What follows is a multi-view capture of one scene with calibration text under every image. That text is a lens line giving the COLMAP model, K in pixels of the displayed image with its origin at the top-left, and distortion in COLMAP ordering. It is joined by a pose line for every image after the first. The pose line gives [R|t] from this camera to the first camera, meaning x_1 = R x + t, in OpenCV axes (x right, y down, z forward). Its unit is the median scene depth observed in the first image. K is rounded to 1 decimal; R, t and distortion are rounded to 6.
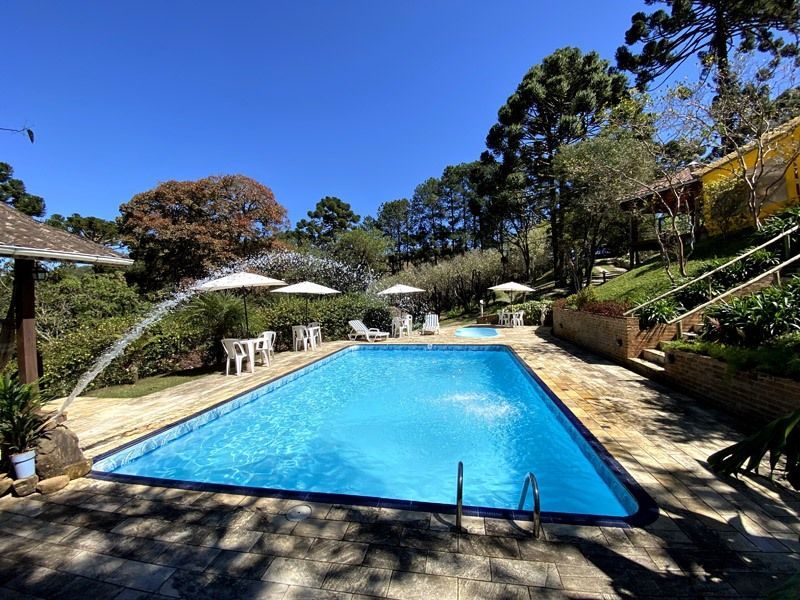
lens RADIAL K [[321.9, 0, 402.4], [0, 321.9, 301.2], [0, 0, 1]] dist [0.017580, -0.018939]
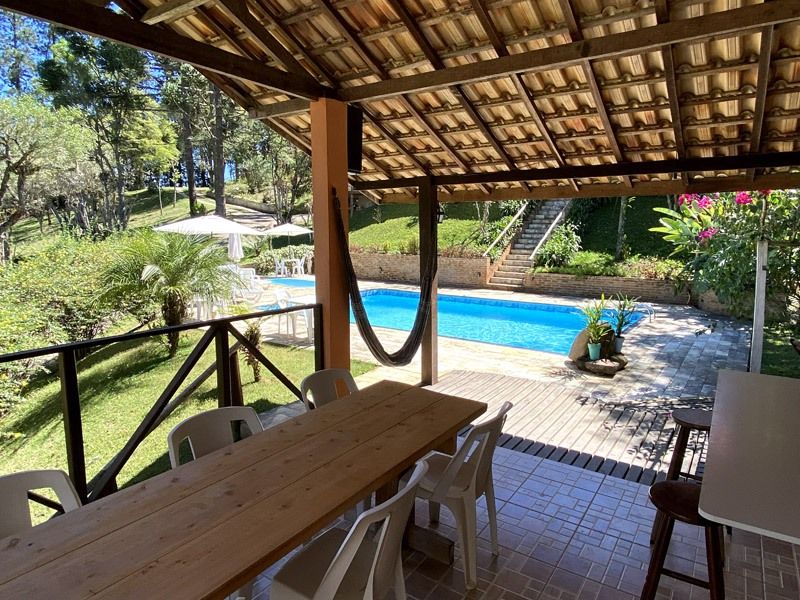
lens RADIAL K [[499.1, 0, 395.9], [0, 499.1, 286.1], [0, 0, 1]] dist [0.168915, 0.000086]
pose [[0.431974, -0.077650, 0.898537, -0.886178], [0.001760, 0.996357, 0.085258, -0.011245], [-0.901885, -0.035248, 0.430537, 0.179972]]
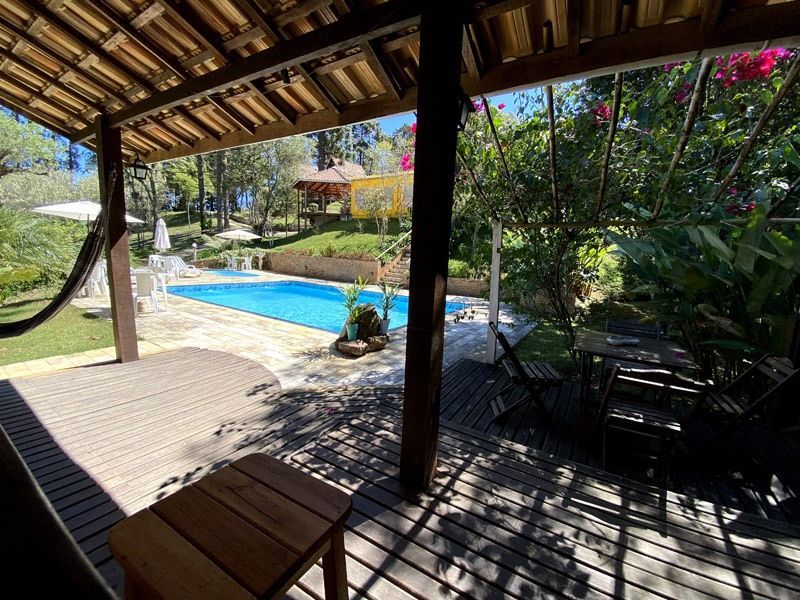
lens RADIAL K [[320.4, 0, 402.1], [0, 320.4, 303.5], [0, 0, 1]] dist [0.021750, -0.020562]
pose [[0.377377, -0.091357, 0.921542, -0.582127], [-0.052698, 0.991391, 0.119862, 0.034849], [-0.924559, -0.093796, 0.369314, 0.050492]]
